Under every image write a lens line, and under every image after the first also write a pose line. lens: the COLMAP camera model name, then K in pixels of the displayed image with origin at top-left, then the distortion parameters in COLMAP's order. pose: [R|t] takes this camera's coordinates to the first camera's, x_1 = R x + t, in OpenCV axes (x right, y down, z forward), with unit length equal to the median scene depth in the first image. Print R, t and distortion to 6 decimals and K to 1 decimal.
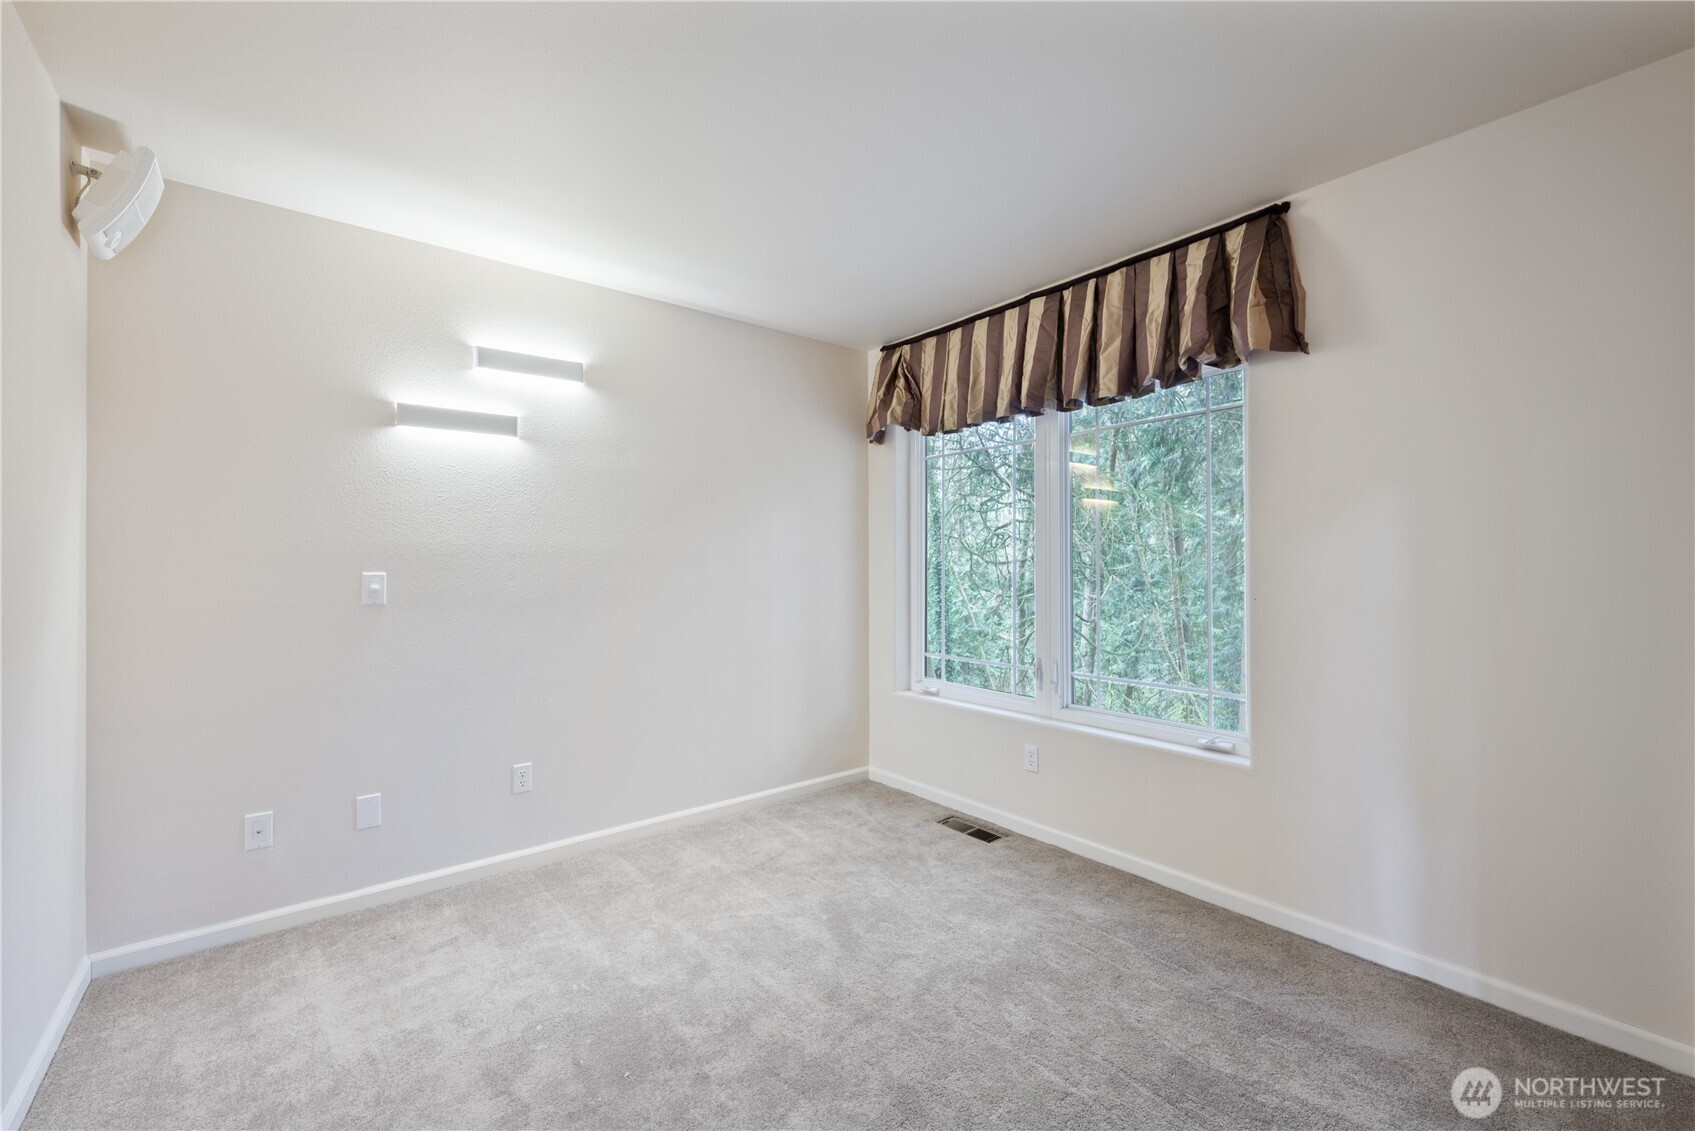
lens RADIAL K [[700.2, 0, 846.4], [0, 700.2, 560.3], [0, 0, 1]] dist [0.000271, 0.000565]
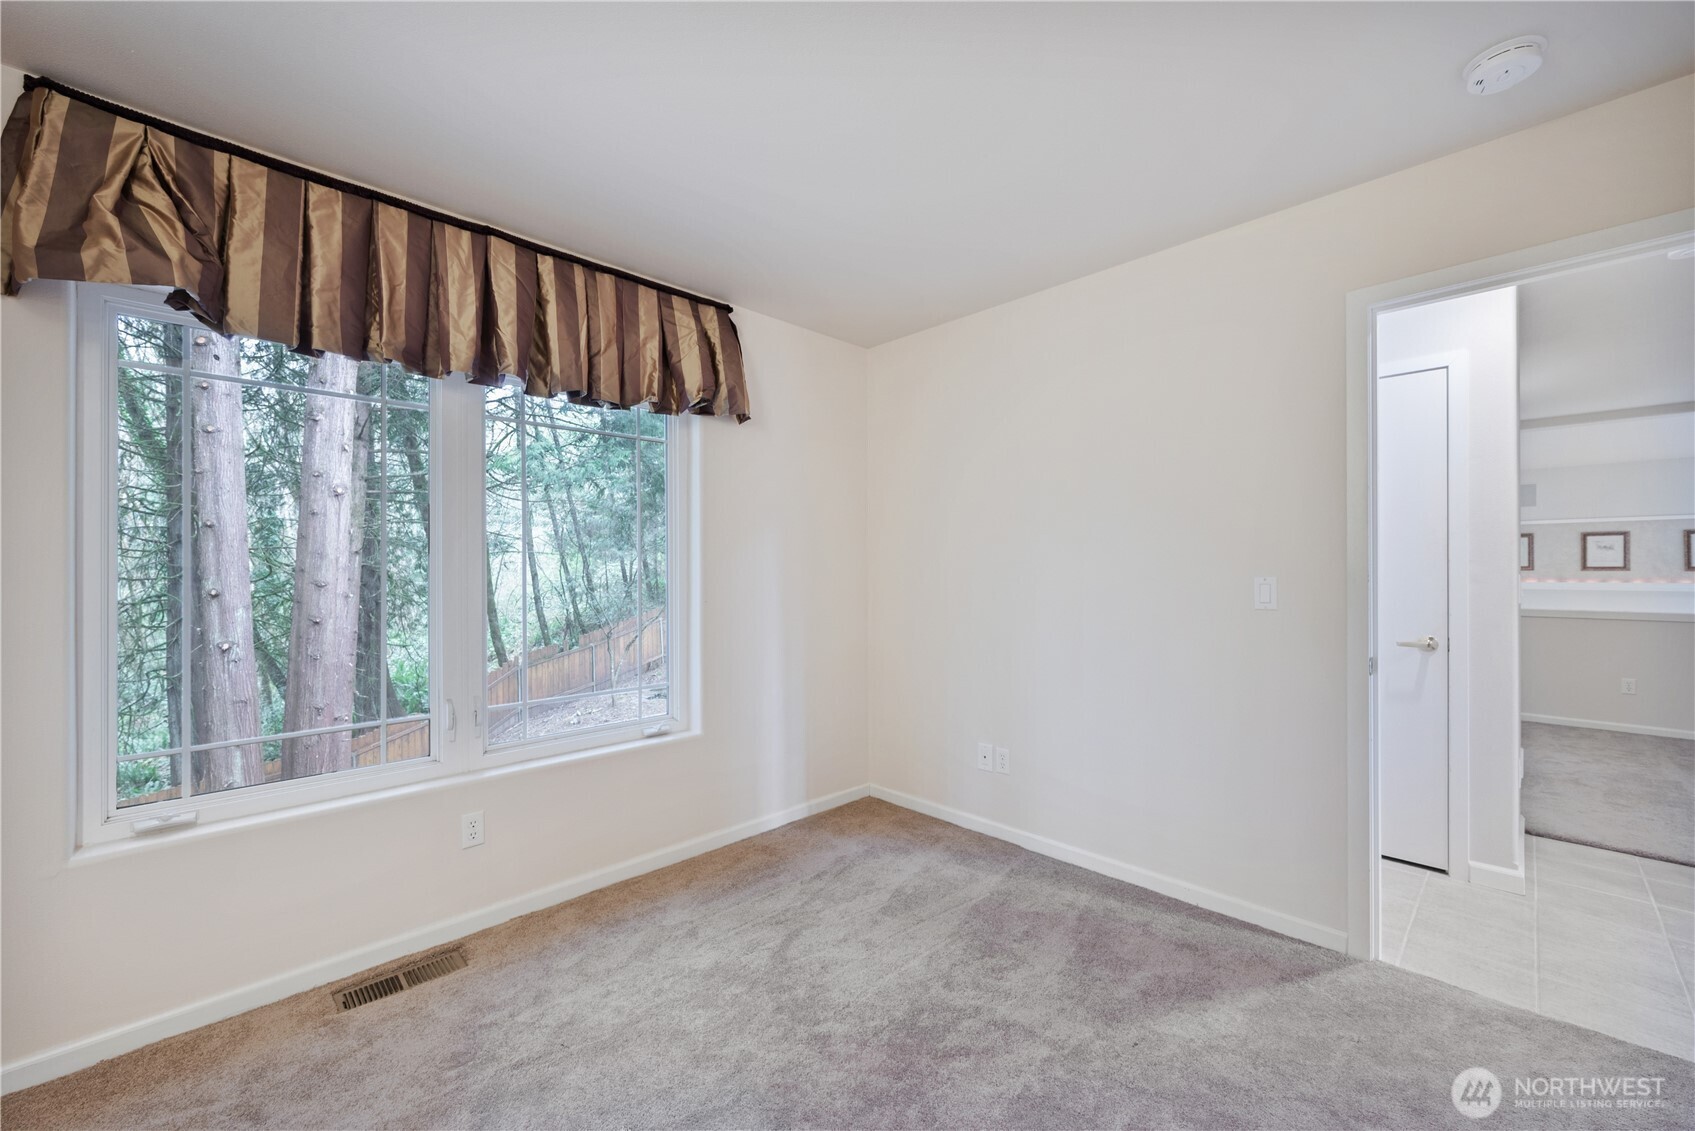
lens RADIAL K [[669.2, 0, 846.4], [0, 669.2, 573.3], [0, 0, 1]] dist [0.000152, -0.000054]
pose [[-0.095061, 0.000037, 0.995471, -0.512211], [0.003078, 0.999995, 0.000257, 0.004181], [-0.995467, 0.003088, -0.095061, 0.676278]]
